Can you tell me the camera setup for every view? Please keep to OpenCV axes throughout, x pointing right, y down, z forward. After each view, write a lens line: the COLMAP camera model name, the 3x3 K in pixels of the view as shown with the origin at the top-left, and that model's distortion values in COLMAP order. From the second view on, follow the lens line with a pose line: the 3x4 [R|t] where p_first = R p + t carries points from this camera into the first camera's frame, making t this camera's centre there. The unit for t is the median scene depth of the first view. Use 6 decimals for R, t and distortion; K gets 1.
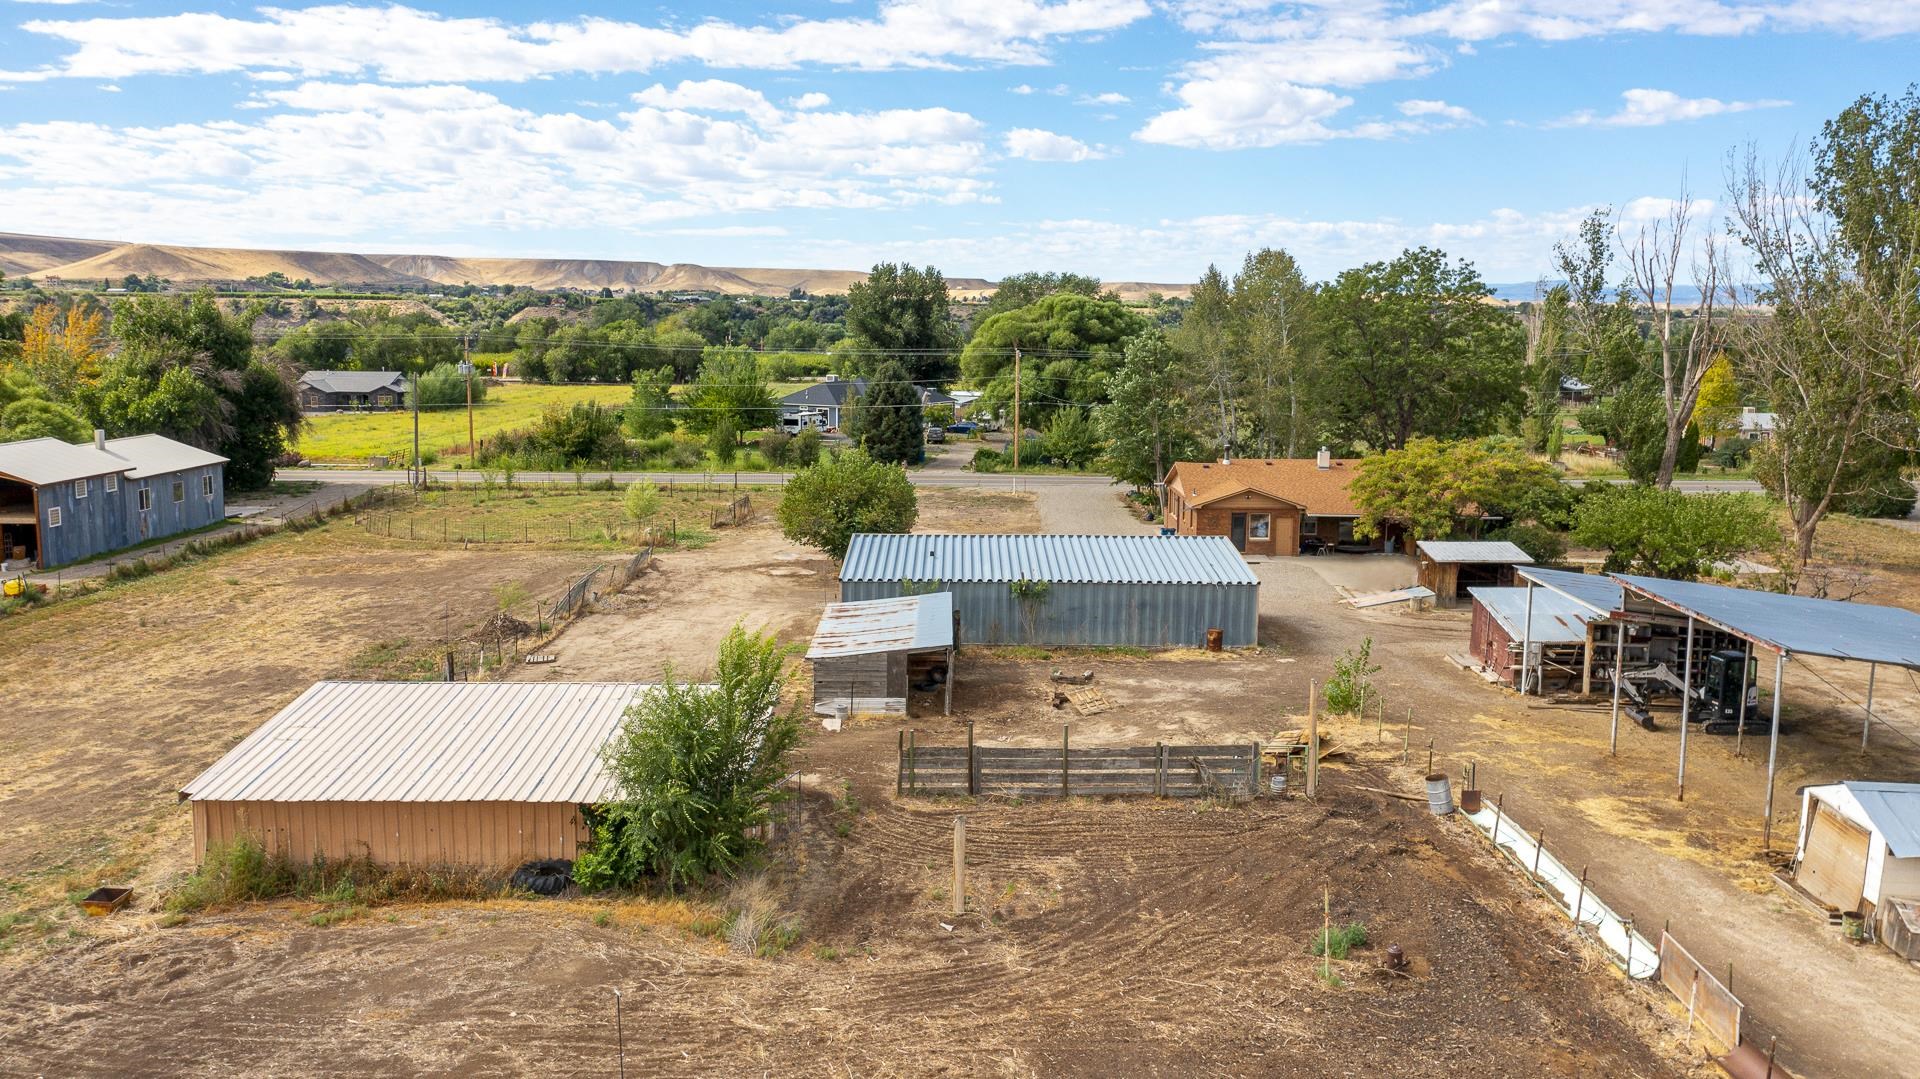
lens RADIAL K [[1516.7, 0, 955.2], [0, 1516.7, 520.9], [0, 0, 1]] dist [-0.017064, 0.003653]
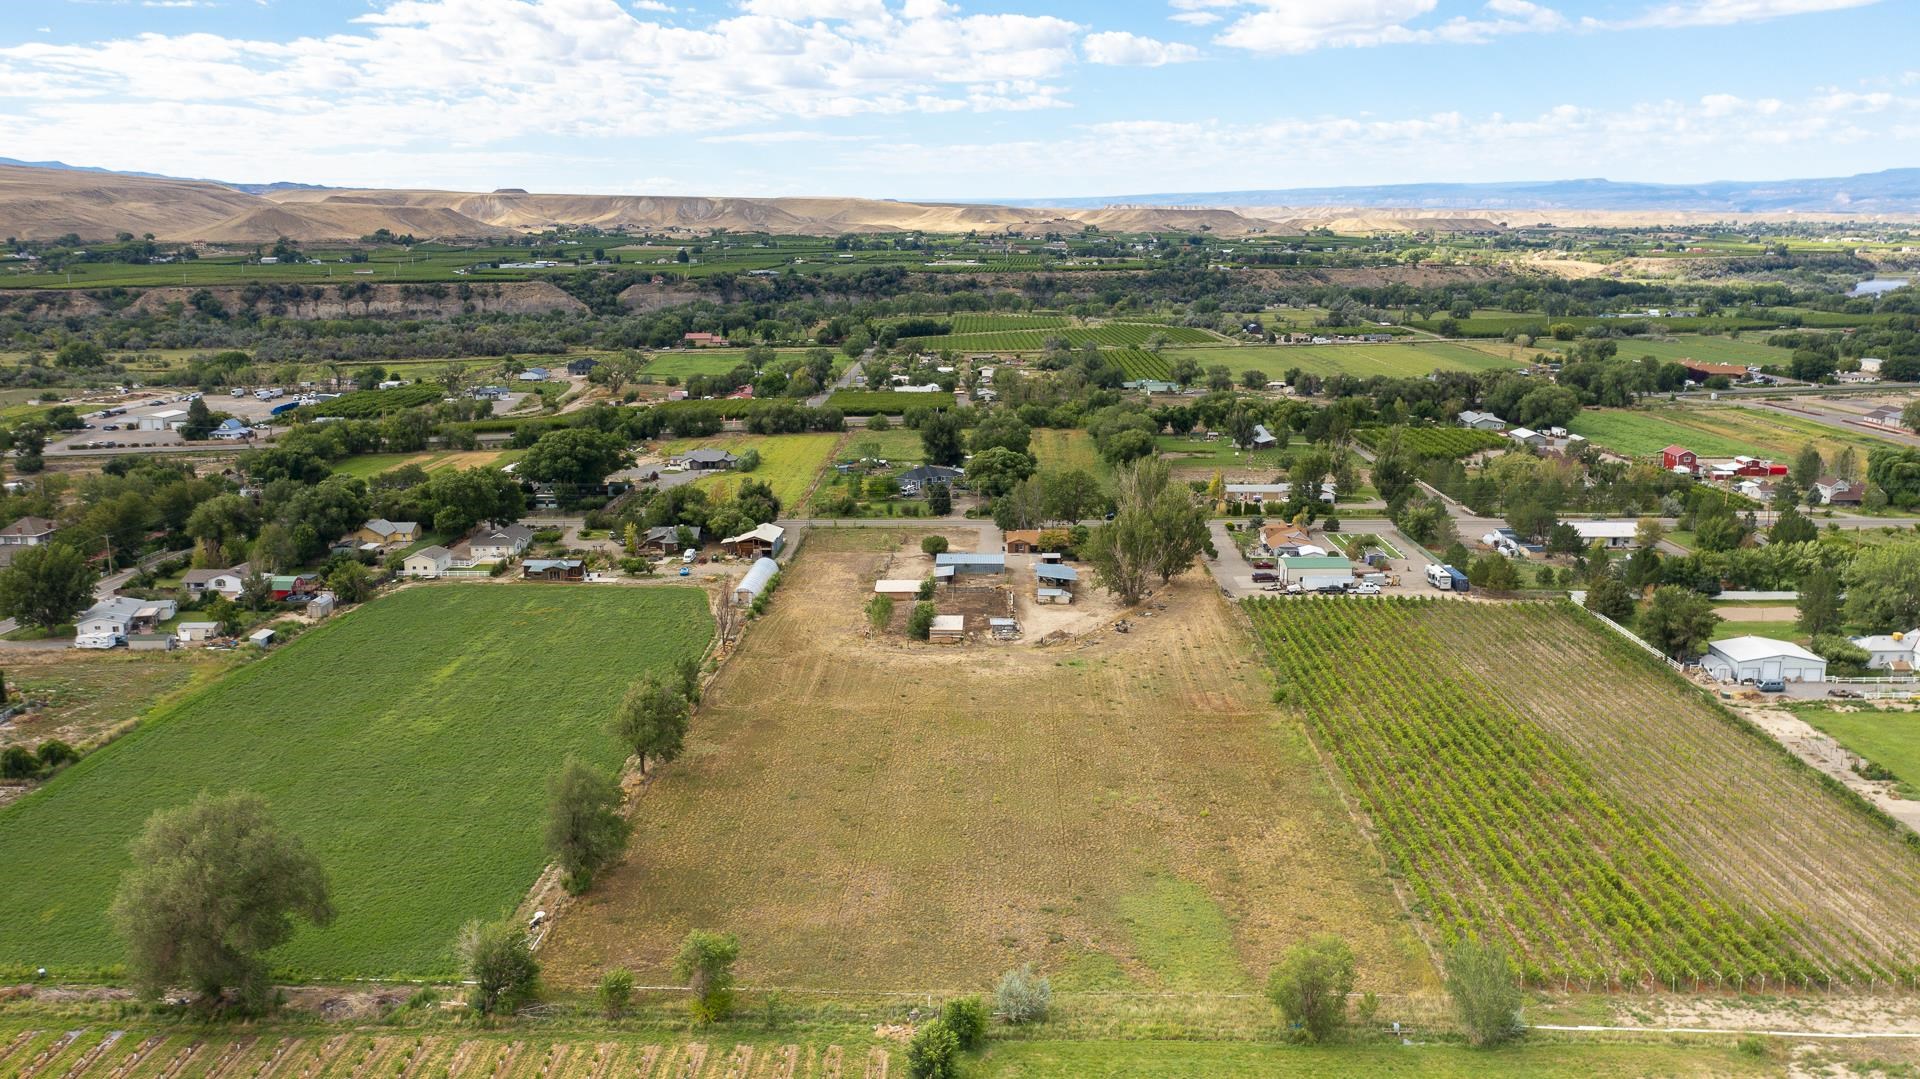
lens RADIAL K [[1516.7, 0, 955.2], [0, 1516.7, 520.9], [0, 0, 1]] dist [-0.017064, 0.003653]
pose [[0.999655, -0.010319, -0.024146, 0.113685], [0.011822, 0.997946, 0.062957, -0.390524], [0.023446, -0.063221, 0.997724, -3.850112]]
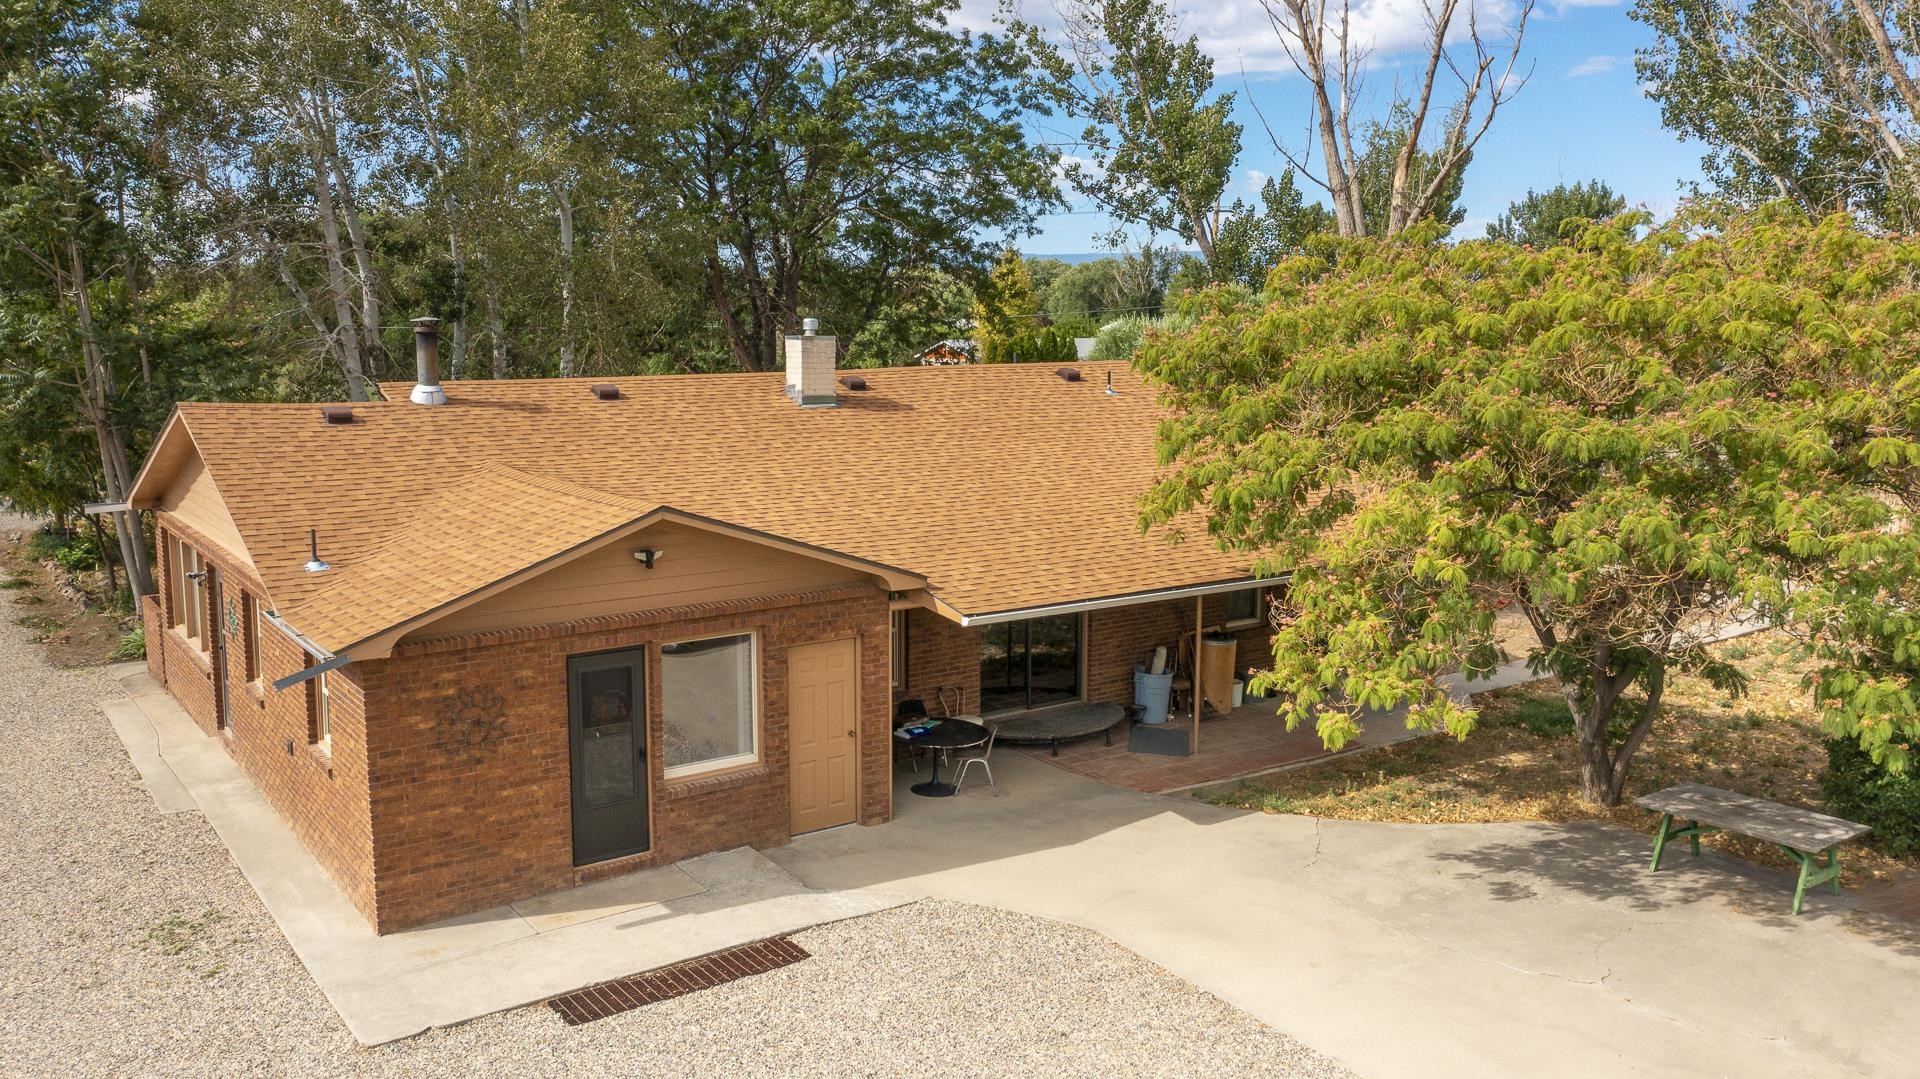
lens RADIAL K [[1516.7, 0, 955.2], [0, 1516.7, 520.9], [0, 0, 1]] dist [-0.017064, 0.003653]
pose [[0.803500, -0.088040, 0.588758, 0.108781], [0.081171, 0.995970, 0.038155, -0.022439], [-0.589745, 0.017132, 0.807408, 0.780914]]
